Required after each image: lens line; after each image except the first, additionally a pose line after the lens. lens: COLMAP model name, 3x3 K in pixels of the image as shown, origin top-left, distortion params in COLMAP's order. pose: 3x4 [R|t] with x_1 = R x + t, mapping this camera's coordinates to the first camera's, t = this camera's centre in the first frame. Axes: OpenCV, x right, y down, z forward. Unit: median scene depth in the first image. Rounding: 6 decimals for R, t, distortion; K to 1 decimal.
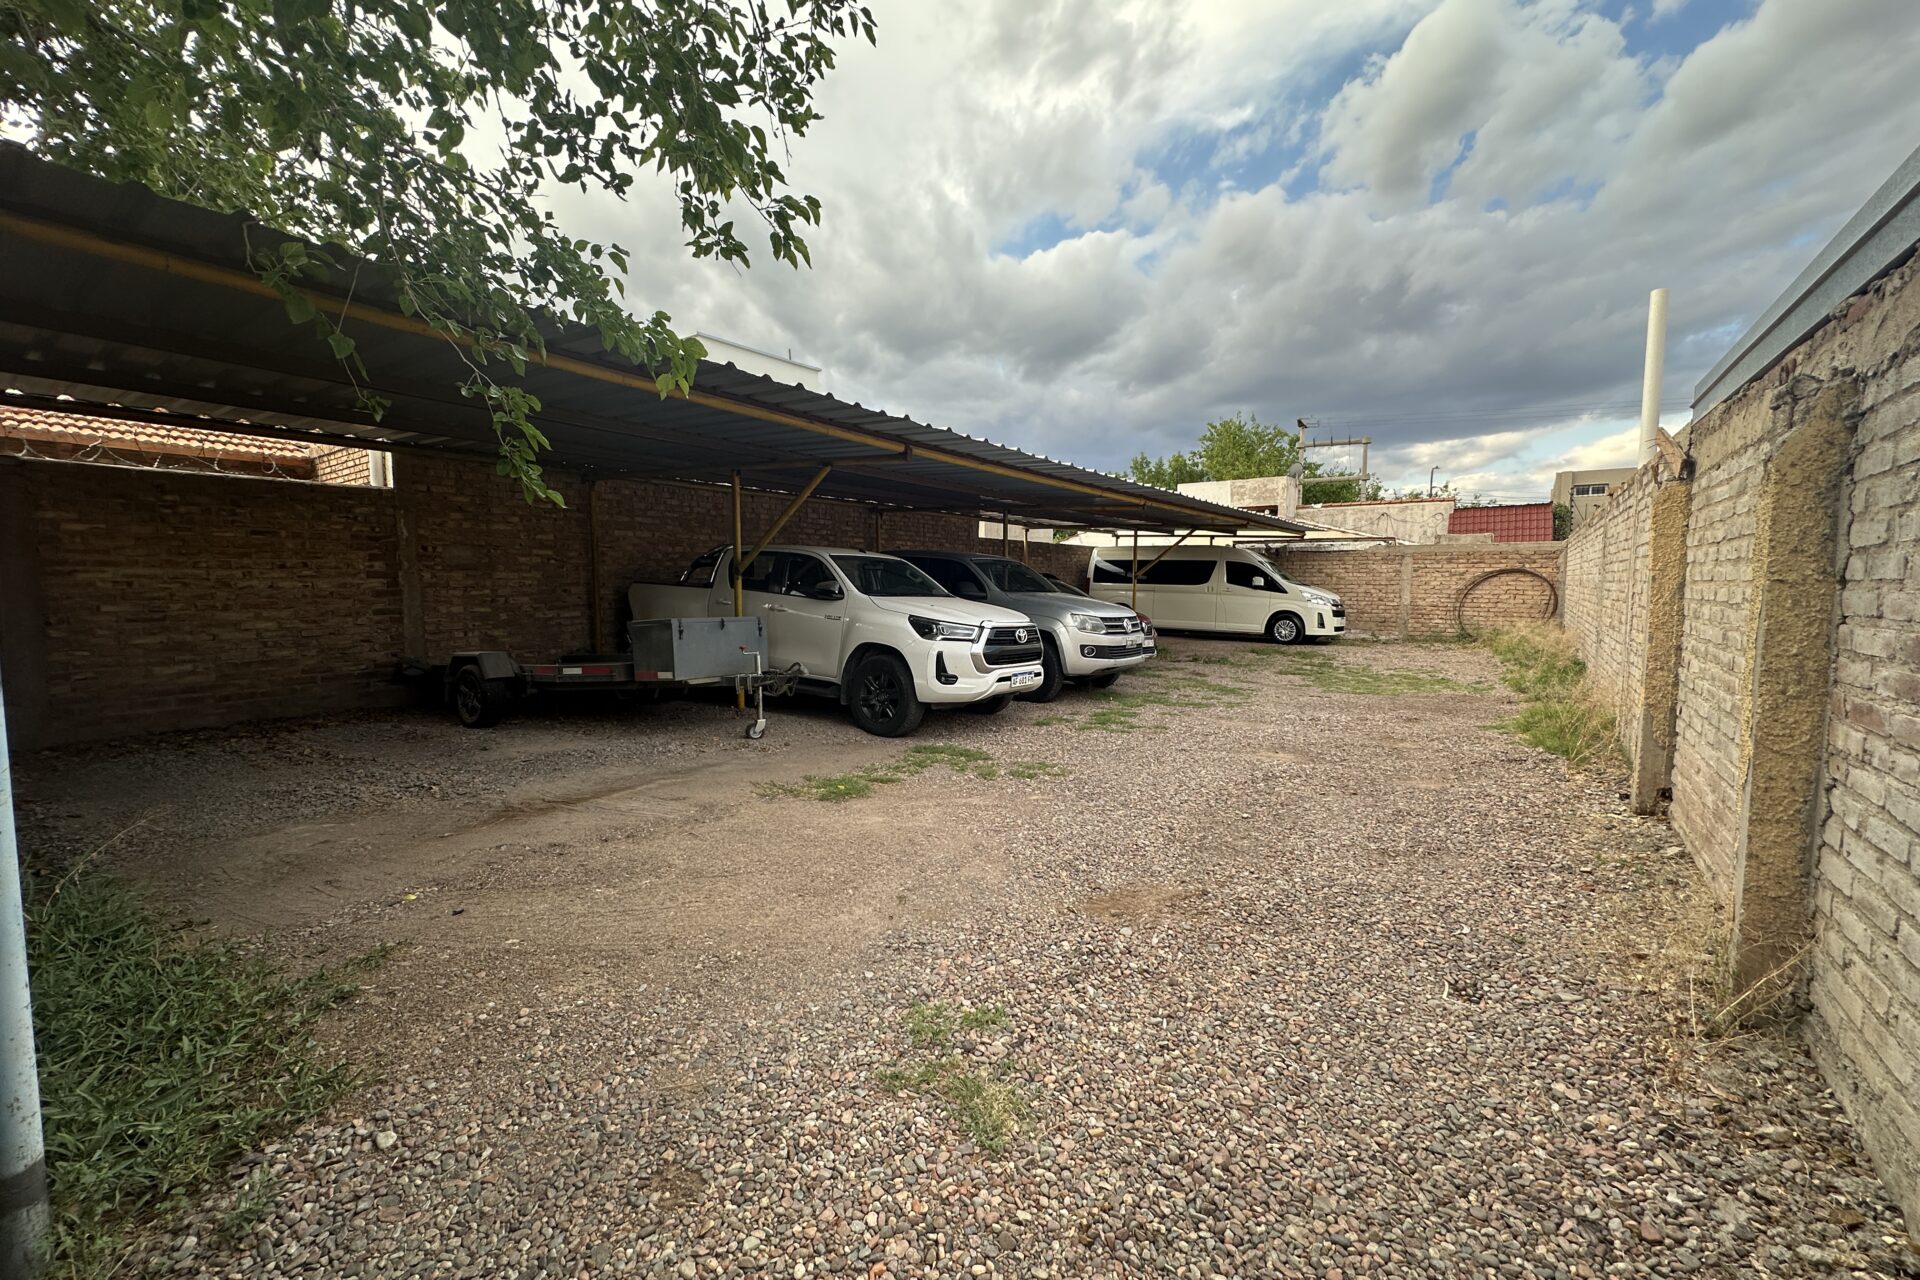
lens RADIAL K [[763.5, 0, 962.2], [0, 763.5, 643.8], [0, 0, 1]] dist [0.000380, -0.000094]
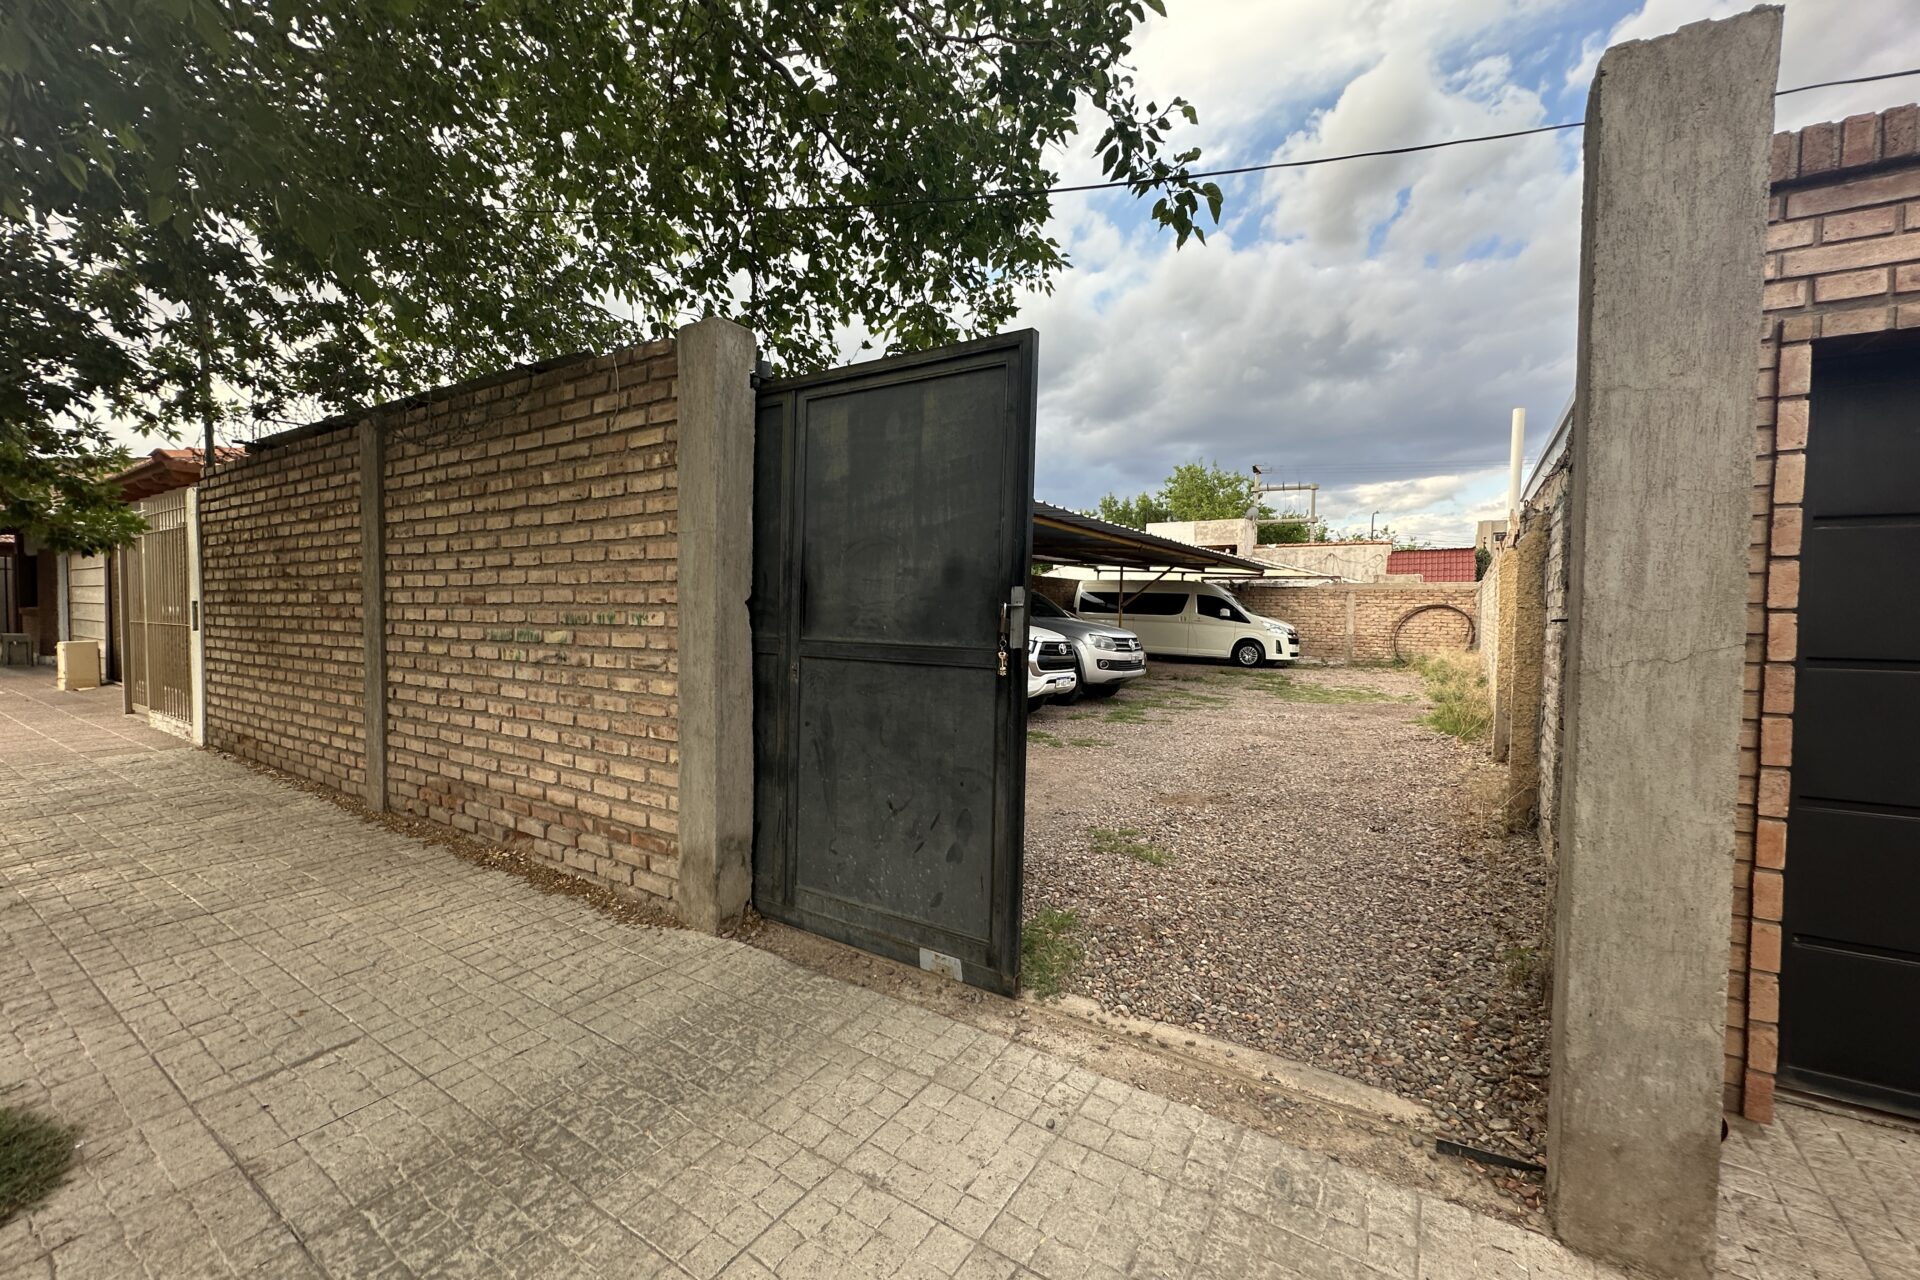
lens RADIAL K [[763.5, 0, 962.2], [0, 763.5, 643.8], [0, 0, 1]] dist [0.000380, -0.000094]
pose [[0.998479, 0.011524, 0.053911, -0.069454], [-0.009411, 0.999184, -0.039278, 0.014230], [-0.054320, 0.038711, 0.997773, -0.124308]]
